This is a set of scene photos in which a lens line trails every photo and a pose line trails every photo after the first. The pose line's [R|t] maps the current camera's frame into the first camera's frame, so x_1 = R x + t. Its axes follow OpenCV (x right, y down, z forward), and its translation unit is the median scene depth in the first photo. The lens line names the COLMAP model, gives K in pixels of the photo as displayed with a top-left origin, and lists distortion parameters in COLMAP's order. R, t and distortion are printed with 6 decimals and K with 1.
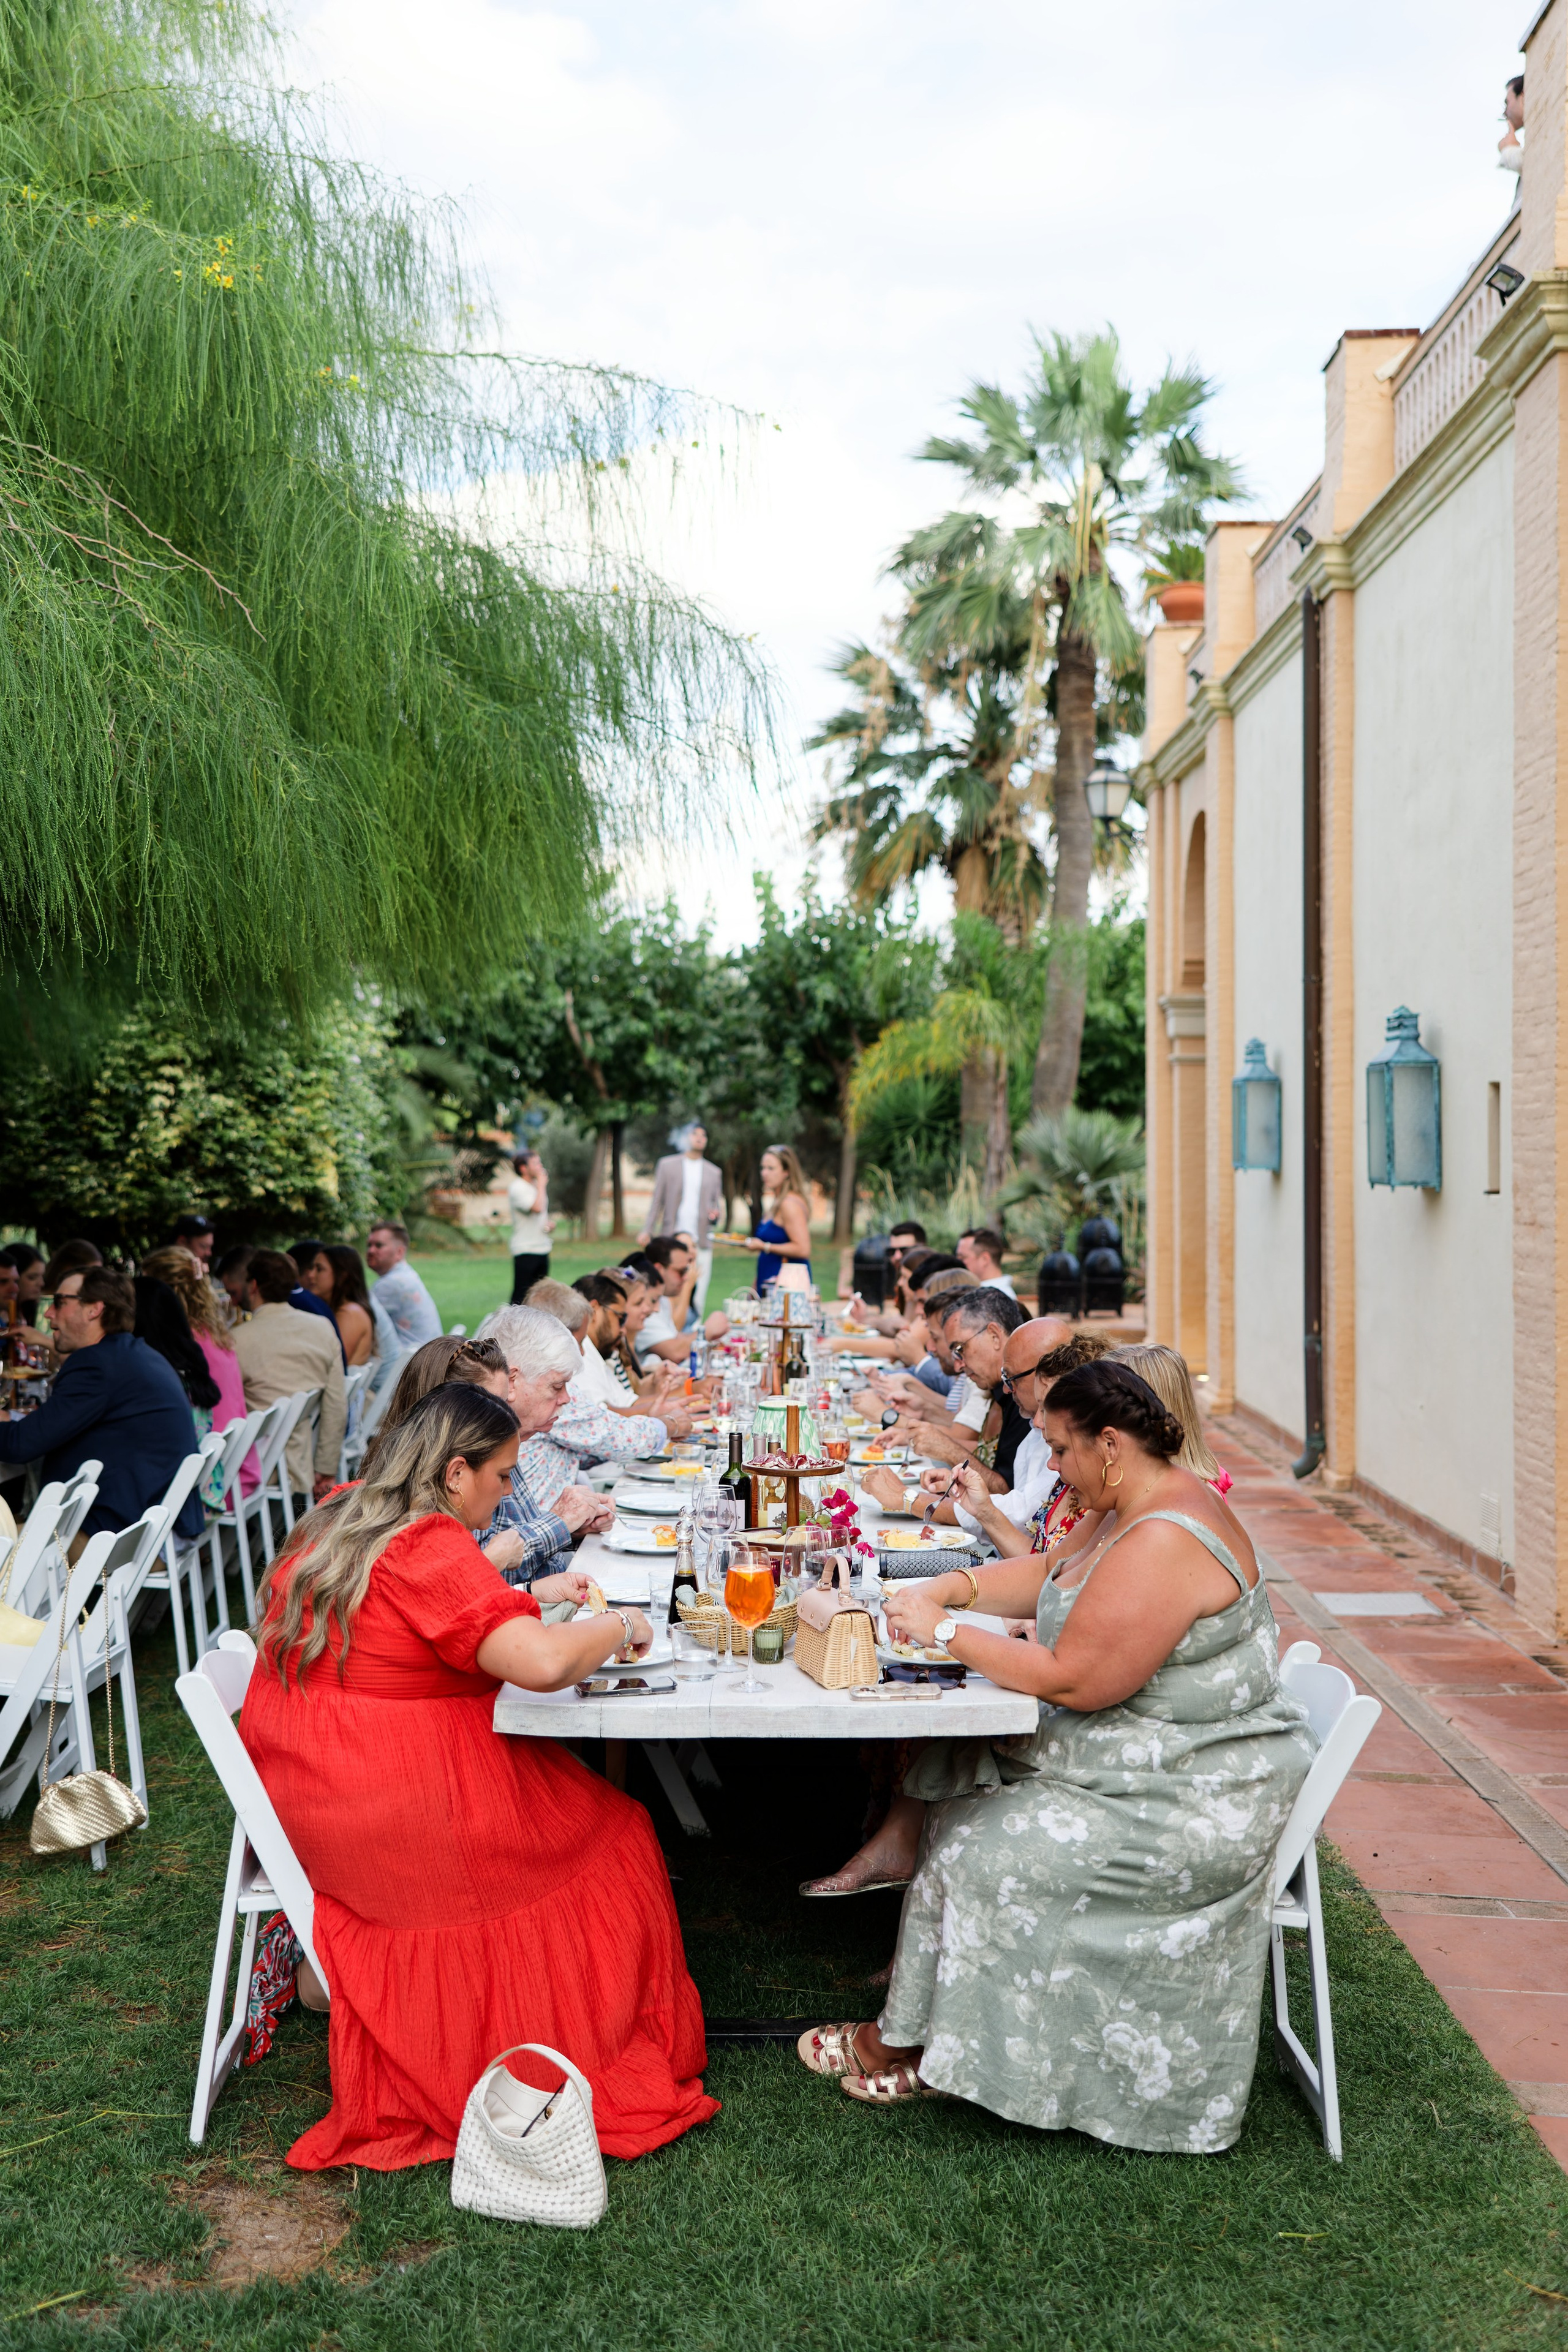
lens RADIAL K [[2149.2, 0, 784.0], [0, 2149.2, 1176.0], [0, 0, 1]] dist [-0.004237, 0.017053]
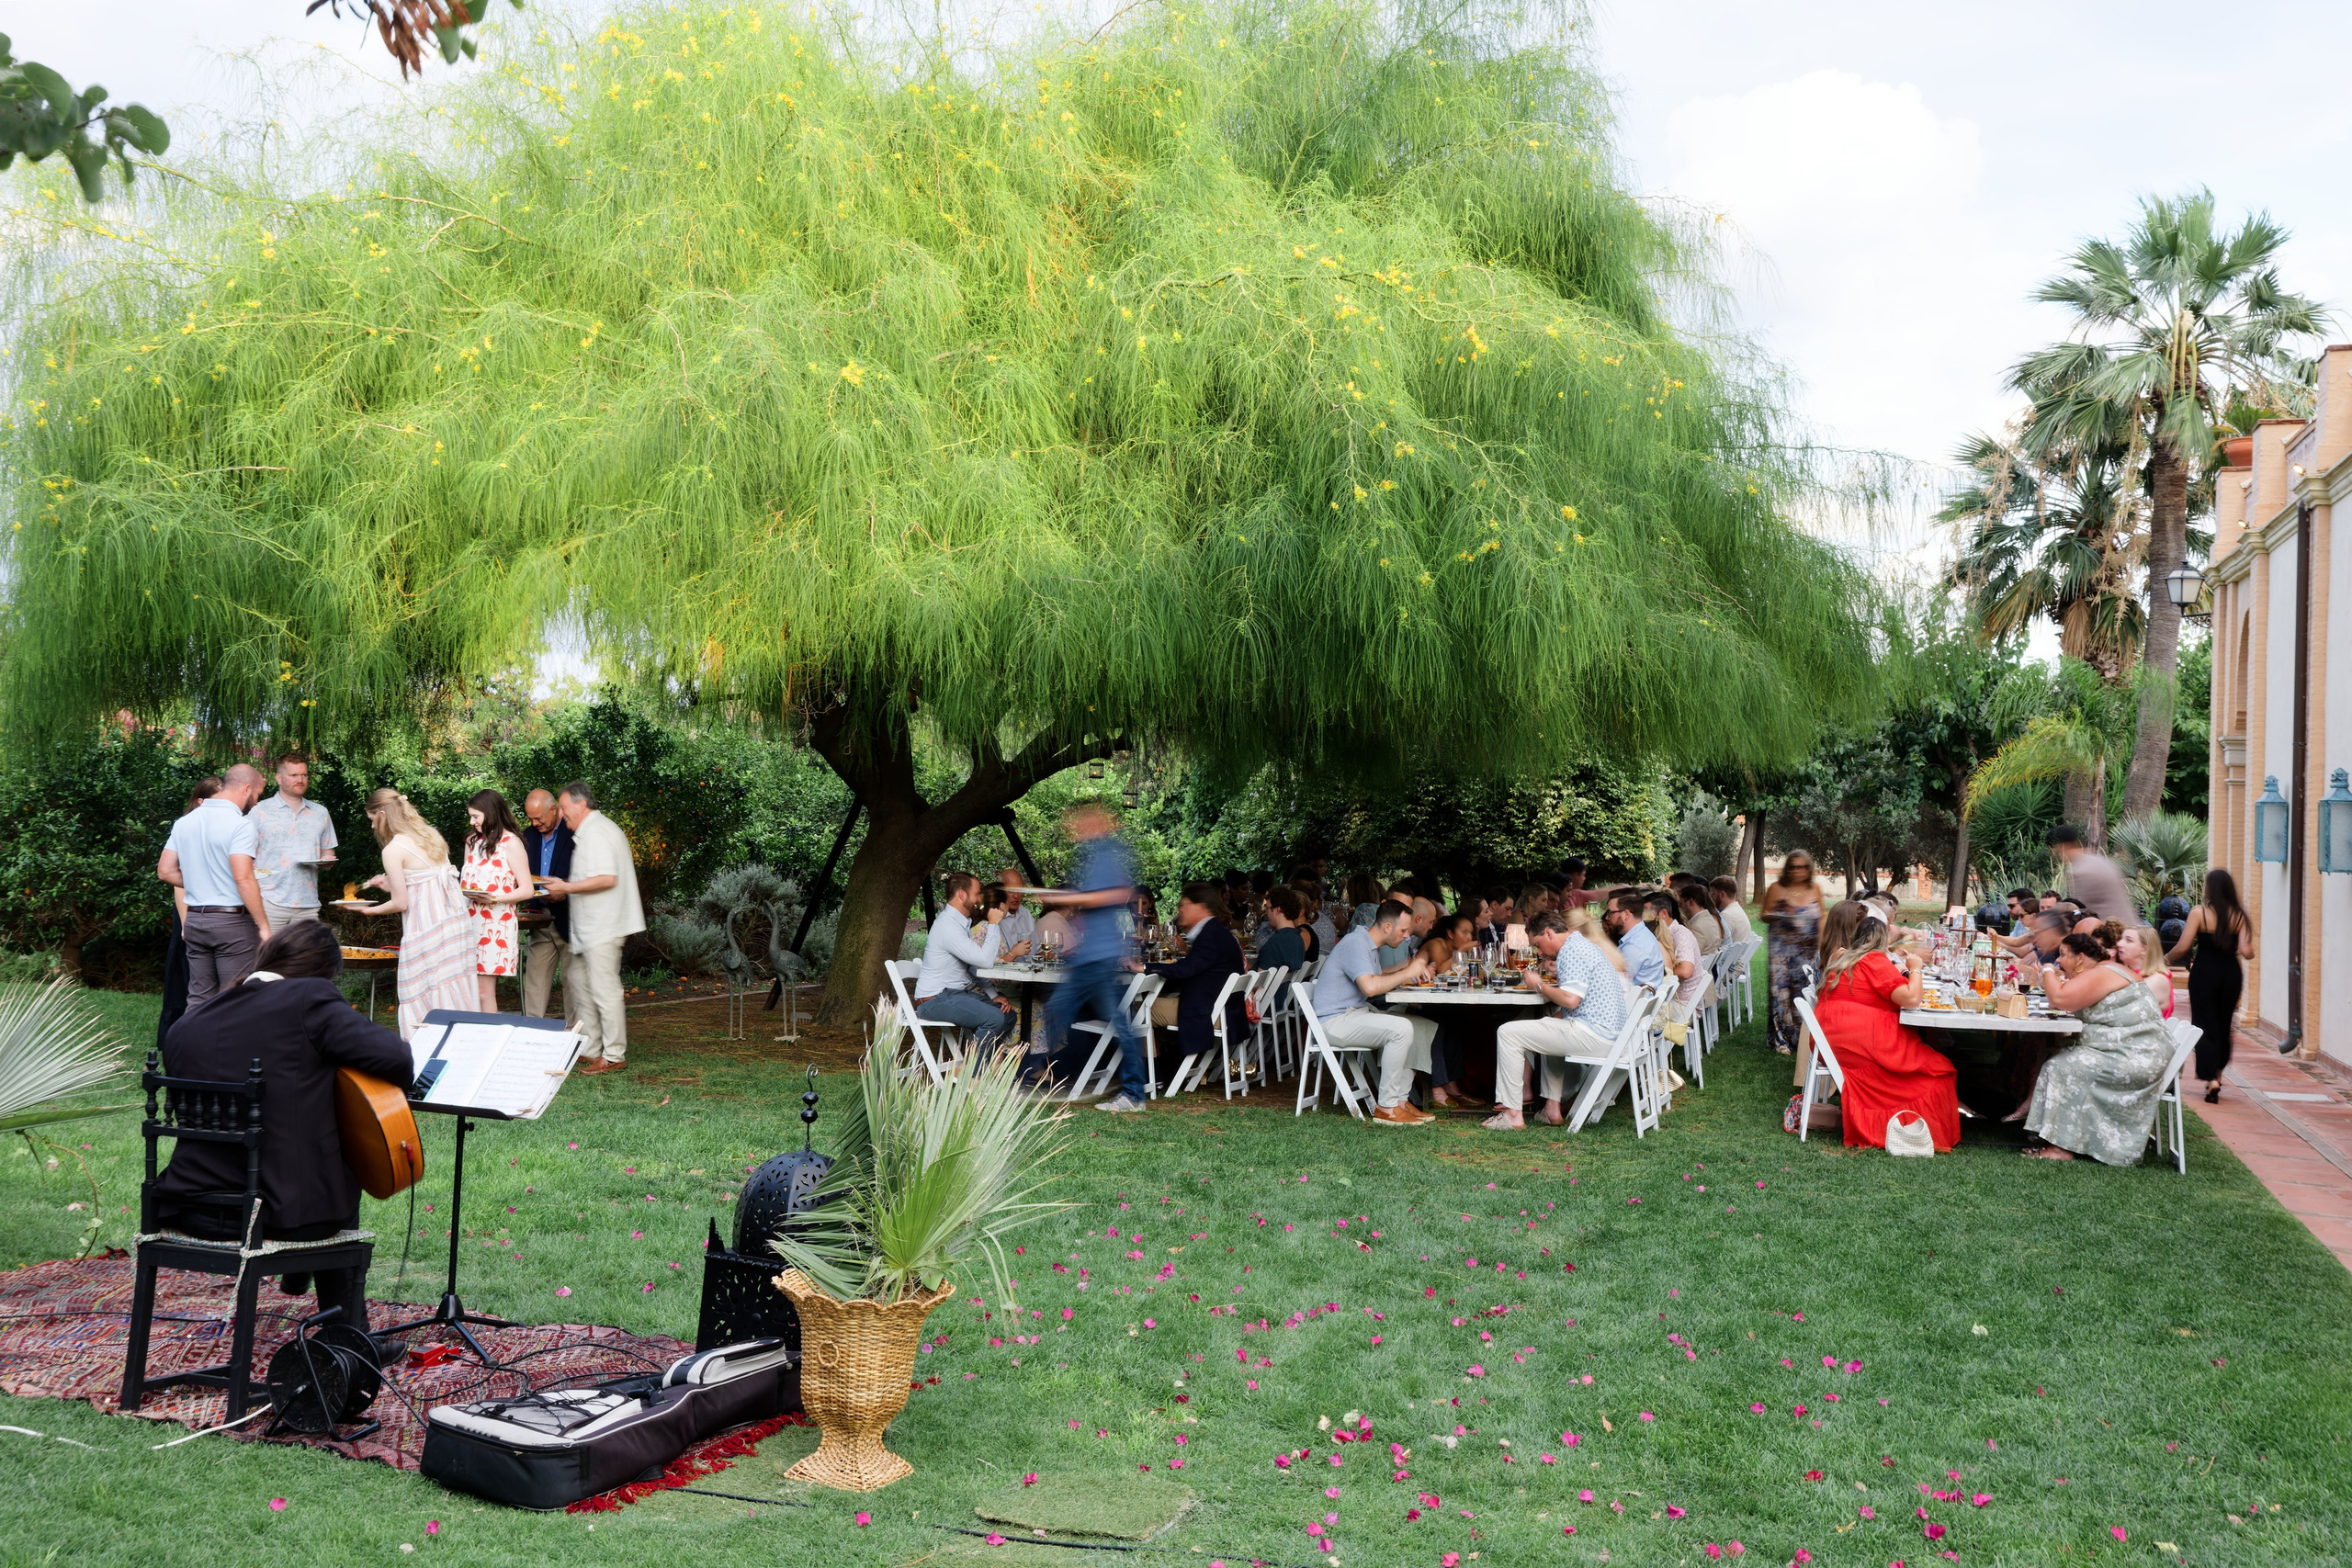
lens RADIAL K [[2149.0, 0, 1173.6], [0, 2149.0, 796.2], [0, 0, 1]] dist [-0.004237, 0.017053]
pose [[0.951558, 0.021734, -0.306700, -0.028952], [-0.029296, 0.999369, -0.020073, 0.002071], [0.306070, 0.028086, 0.951595, -0.369579]]
